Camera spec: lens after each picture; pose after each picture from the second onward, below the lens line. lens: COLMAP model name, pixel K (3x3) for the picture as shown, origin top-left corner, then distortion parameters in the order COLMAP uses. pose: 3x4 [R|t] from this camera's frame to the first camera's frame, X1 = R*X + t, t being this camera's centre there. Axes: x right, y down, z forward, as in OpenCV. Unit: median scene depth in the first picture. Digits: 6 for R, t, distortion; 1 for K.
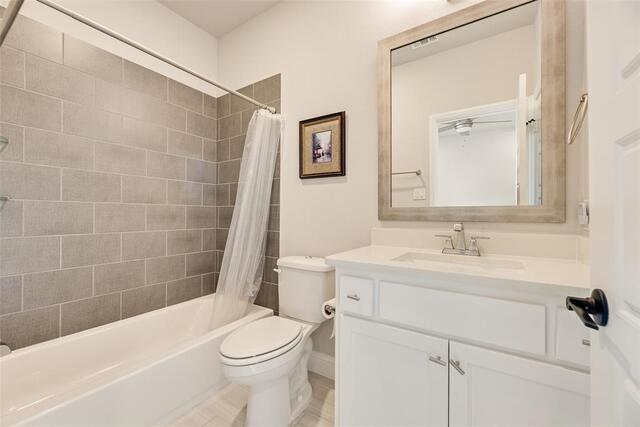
lens RADIAL K [[259.9, 0, 320.0], [0, 259.9, 213.5], [0, 0, 1]] dist [0.000365, 0.000053]
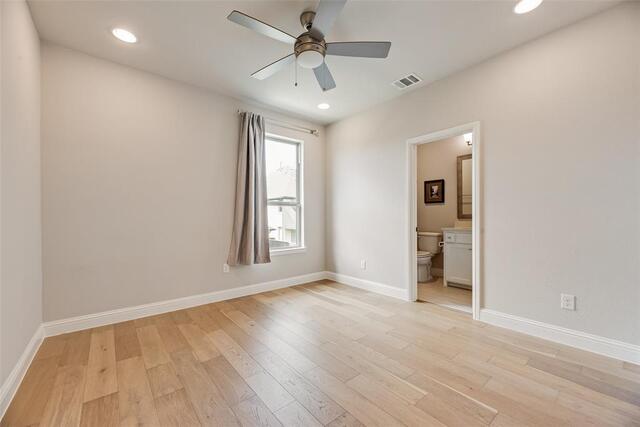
lens RADIAL K [[259.9, 0, 320.0], [0, 259.9, 213.5], [0, 0, 1]] dist [0.000365, 0.000053]
pose [[0.953364, -0.016777, -0.301358, -0.360224], [0.016634, 0.999857, -0.003039, -0.047476], [0.301366, -0.002115, 0.953506, -2.216940]]
